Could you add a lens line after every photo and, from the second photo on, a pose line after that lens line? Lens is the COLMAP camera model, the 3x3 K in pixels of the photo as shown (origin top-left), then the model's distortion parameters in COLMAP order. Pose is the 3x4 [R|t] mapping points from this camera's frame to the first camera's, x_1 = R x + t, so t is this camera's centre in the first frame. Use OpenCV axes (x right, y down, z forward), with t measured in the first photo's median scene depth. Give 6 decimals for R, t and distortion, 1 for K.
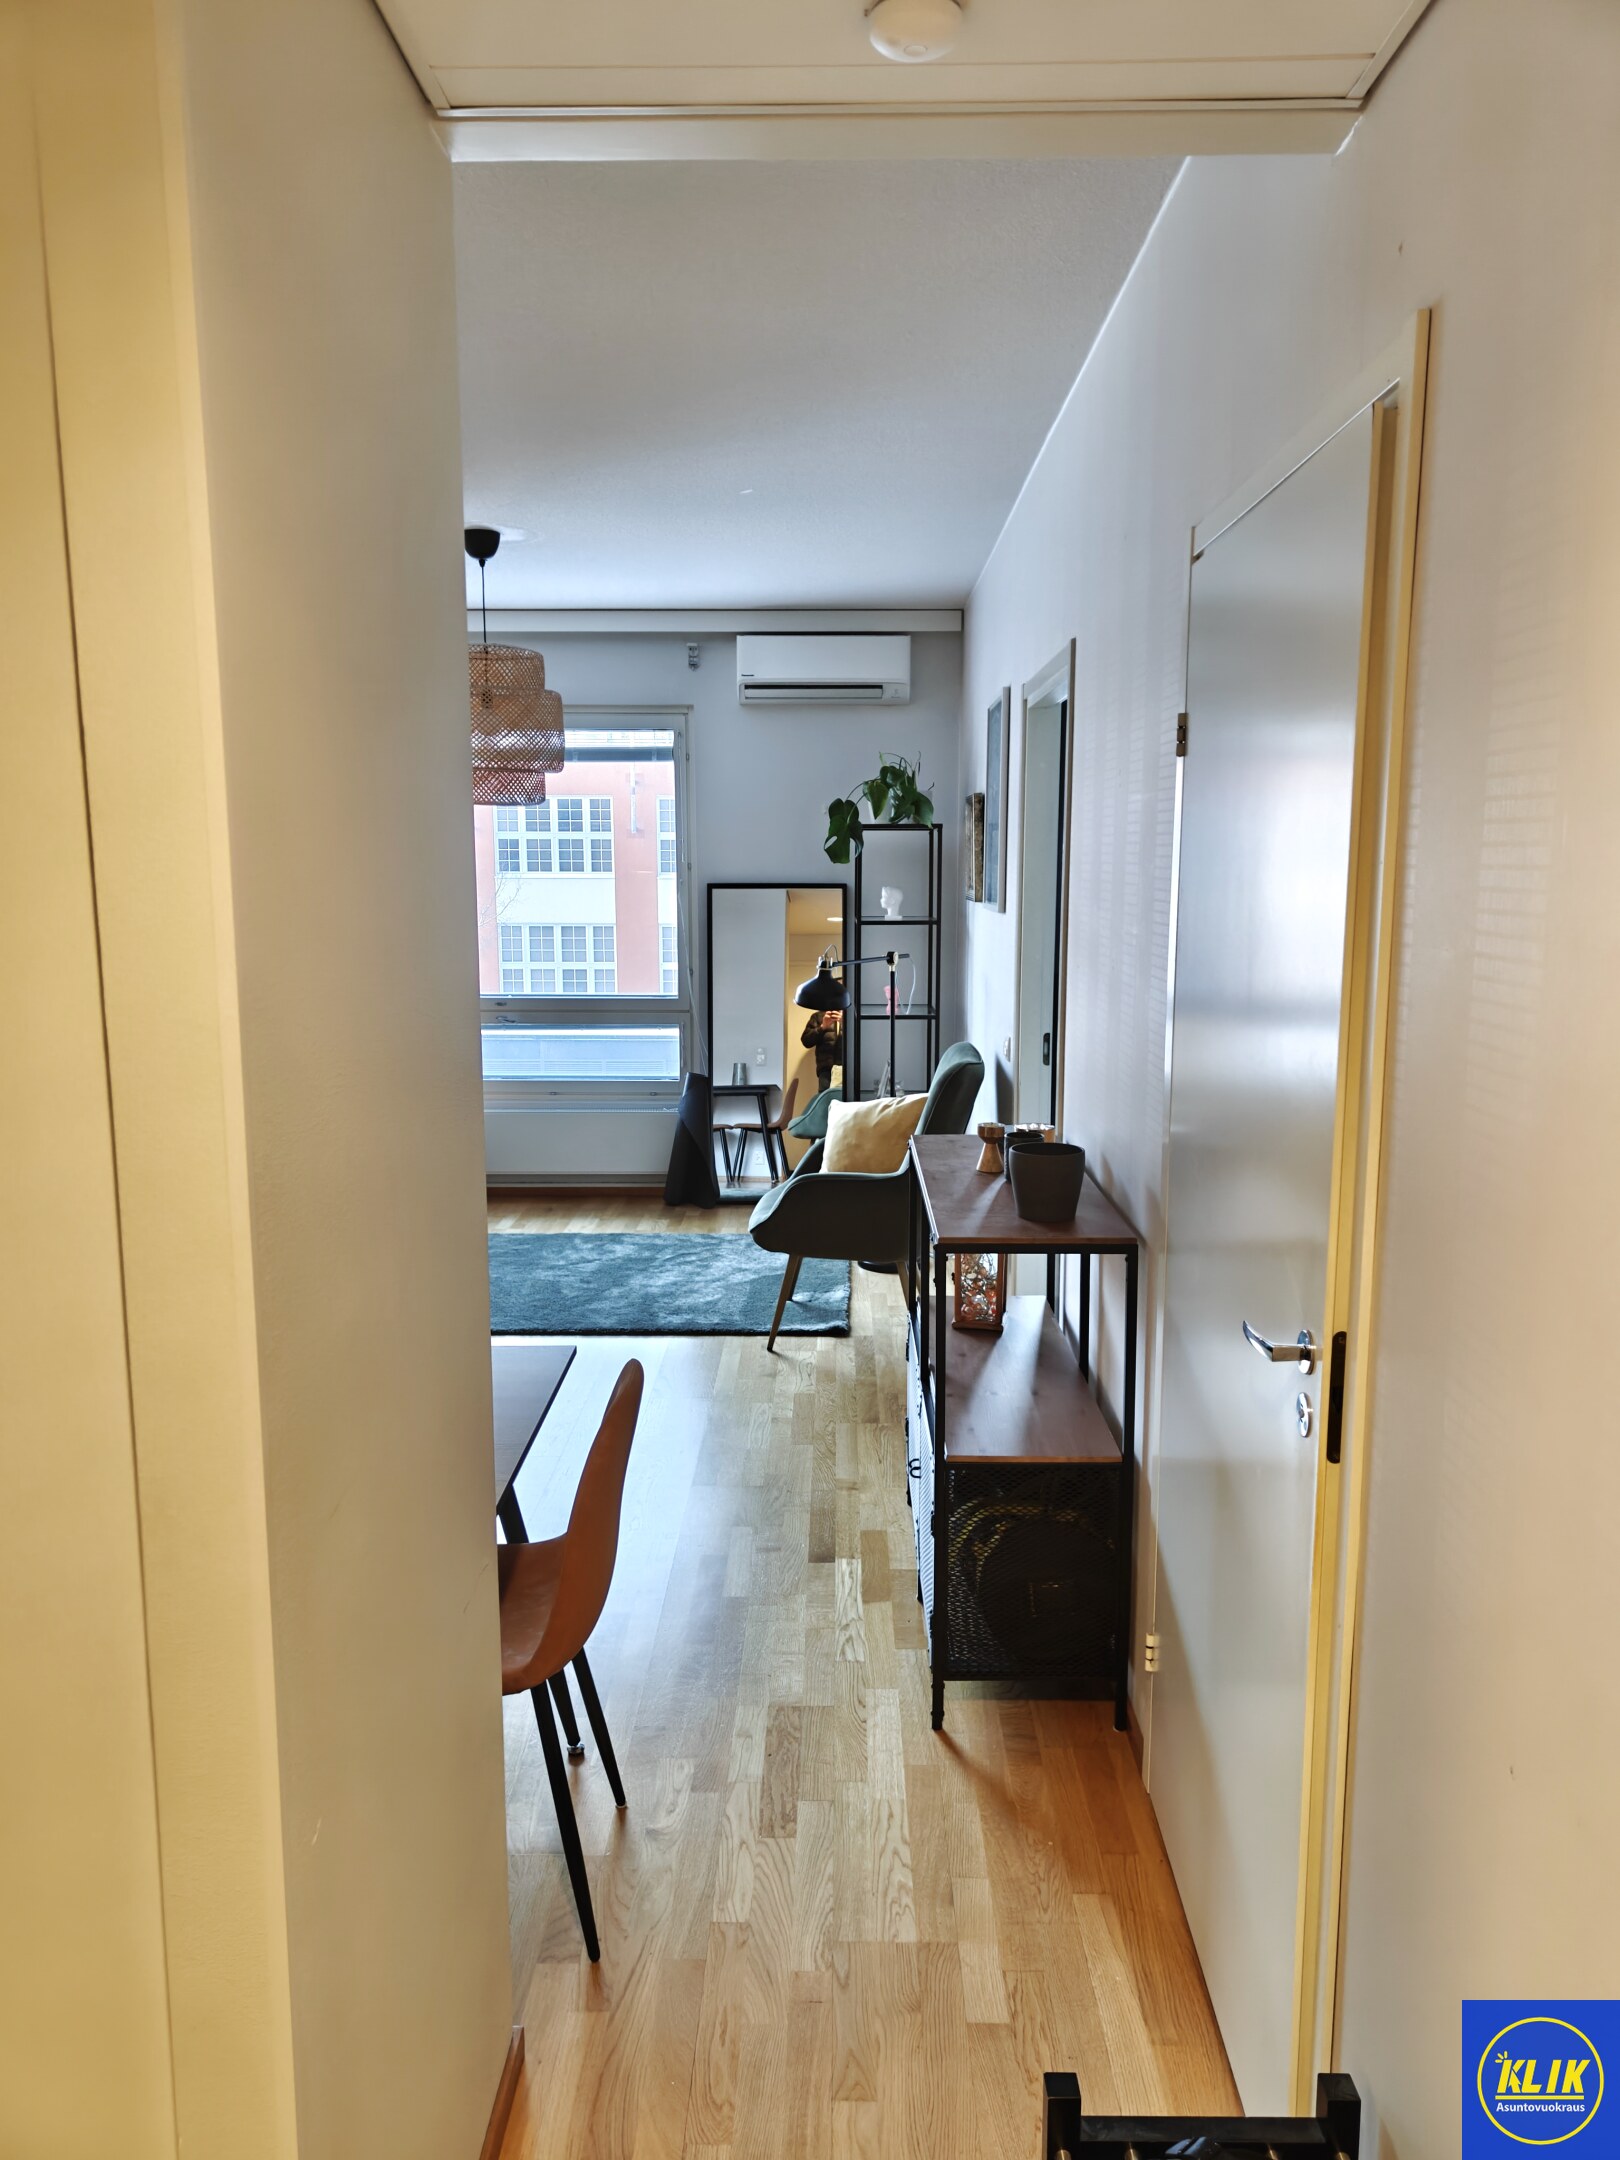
lens RADIAL K [[1478.7, 0, 815.8], [0, 1478.7, 1072.7], [0, 0, 1]] dist [0.012365, -0.000494]
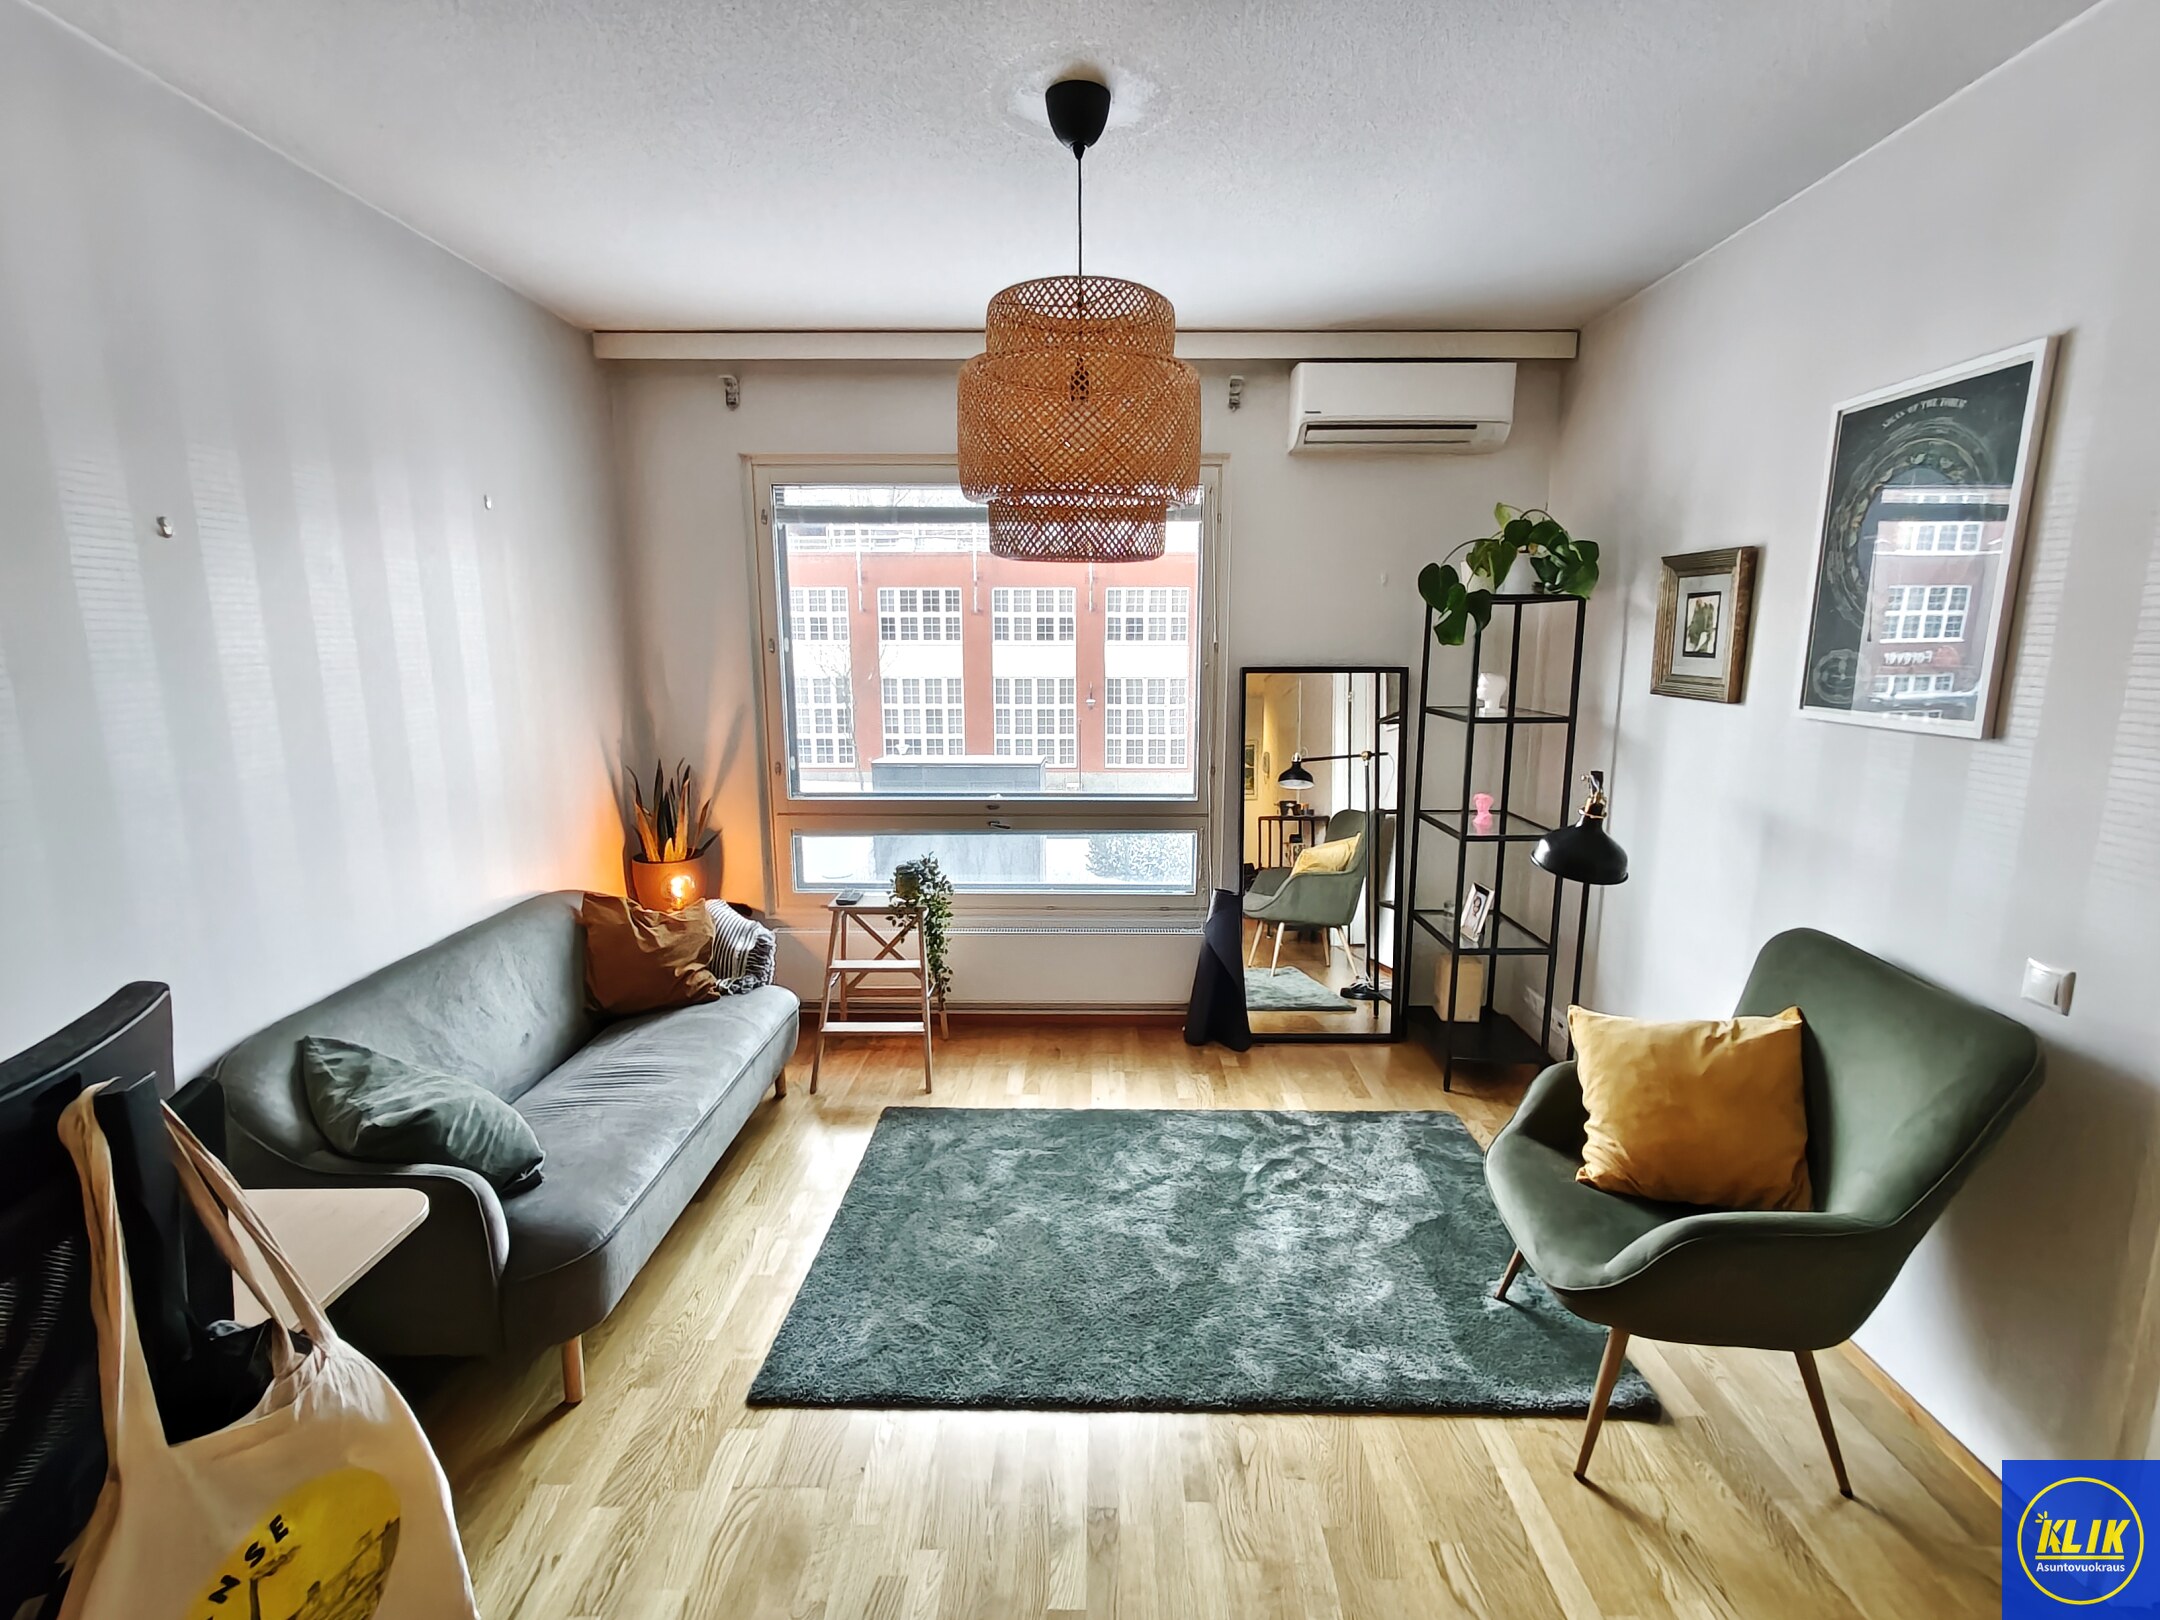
lens RADIAL K [[979.8, 0, 1072.5], [0, 979.8, 808.0], [0, 0, 1]] dist [-0.005694, -0.000647]
pose [[0.999948, 0.003261, -0.009659, -0.169922], [-0.002917, 0.999370, 0.035375, -0.069518], [0.009768, -0.035345, 0.999327, 0.451685]]
